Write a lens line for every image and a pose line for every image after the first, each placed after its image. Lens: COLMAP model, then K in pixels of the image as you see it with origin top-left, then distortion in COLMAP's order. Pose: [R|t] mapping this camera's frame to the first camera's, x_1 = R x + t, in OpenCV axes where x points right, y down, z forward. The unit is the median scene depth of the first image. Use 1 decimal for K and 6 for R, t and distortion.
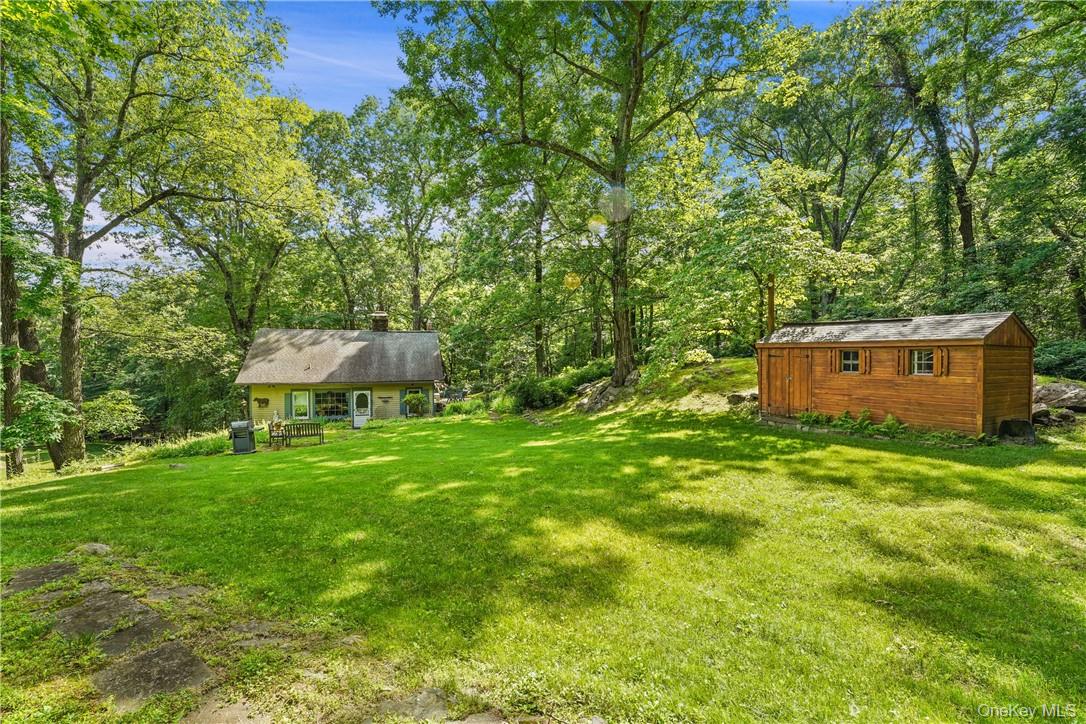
lens RADIAL K [[466.0, 0, 543.0], [0, 466.0, 362.0], [0, 0, 1]] dist [0.000216, 0.000009]
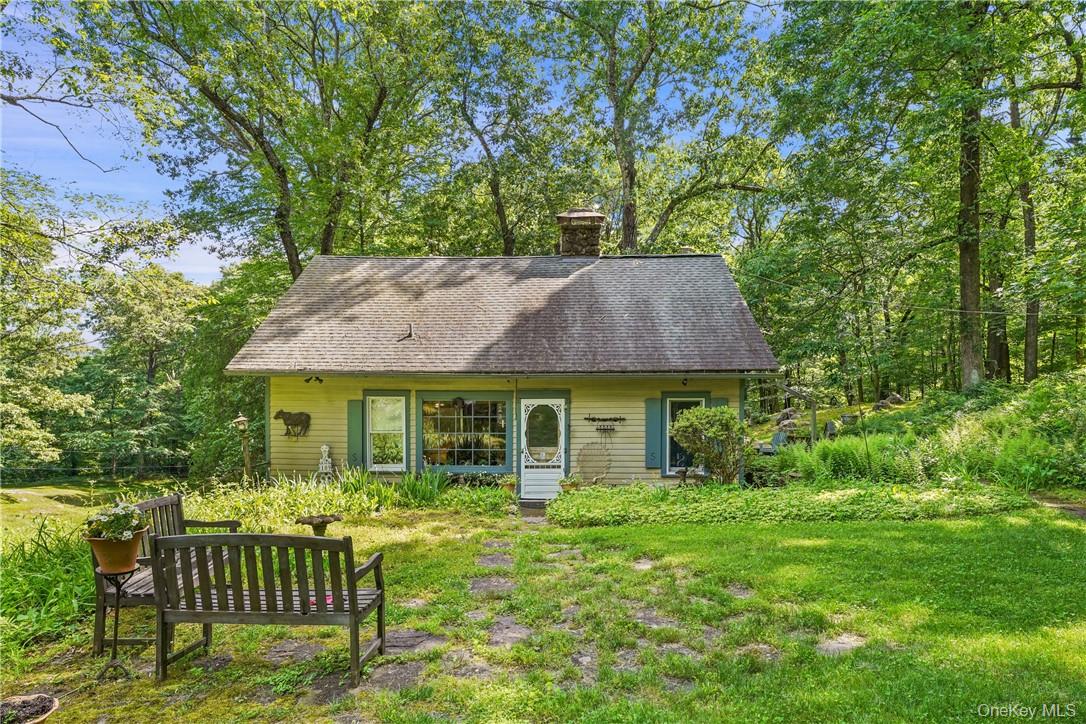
lens RADIAL K [[626.8, 0, 543.0], [0, 626.8, 362.0], [0, 0, 1]] dist [0.000031, -0.000006]
pose [[0.927241, 0.016087, -0.374119, -0.211747], [-0.003524, 0.999407, 0.034240, 0.018589], [0.374448, -0.030430, 0.926748, 0.562699]]
